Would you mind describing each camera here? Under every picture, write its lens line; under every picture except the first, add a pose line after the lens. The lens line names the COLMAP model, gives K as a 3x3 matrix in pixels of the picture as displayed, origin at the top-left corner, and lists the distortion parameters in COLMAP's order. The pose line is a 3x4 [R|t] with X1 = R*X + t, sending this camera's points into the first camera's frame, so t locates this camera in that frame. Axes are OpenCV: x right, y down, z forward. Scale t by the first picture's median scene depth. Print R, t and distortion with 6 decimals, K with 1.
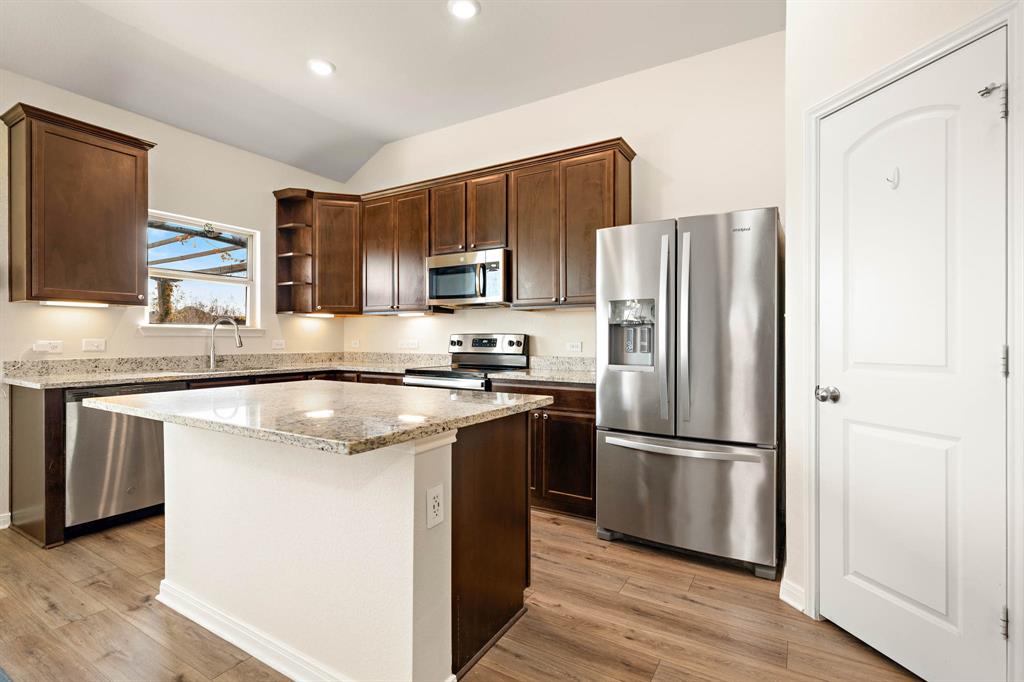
lens RADIAL K [[472.1, 0, 512.0], [0, 472.1, 341.0], [0, 0, 1]] dist [-0.025861, 0.000002]
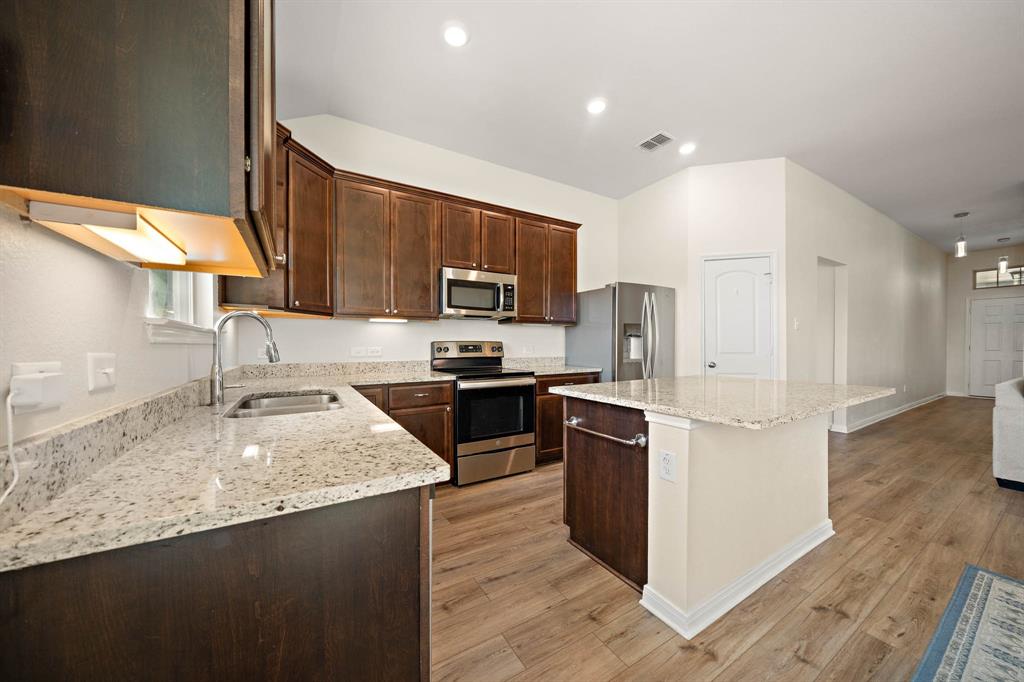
lens RADIAL K [[354.9, 0, 500.1], [0, 354.9, 343.1], [0, 0, 1]] dist [-0.014673, 0.000113]
pose [[0.488944, -0.006850, 0.872288, -0.814488], [0.001082, 0.999973, 0.007247, -0.017006], [-0.872315, -0.002600, 0.488938, 0.519666]]
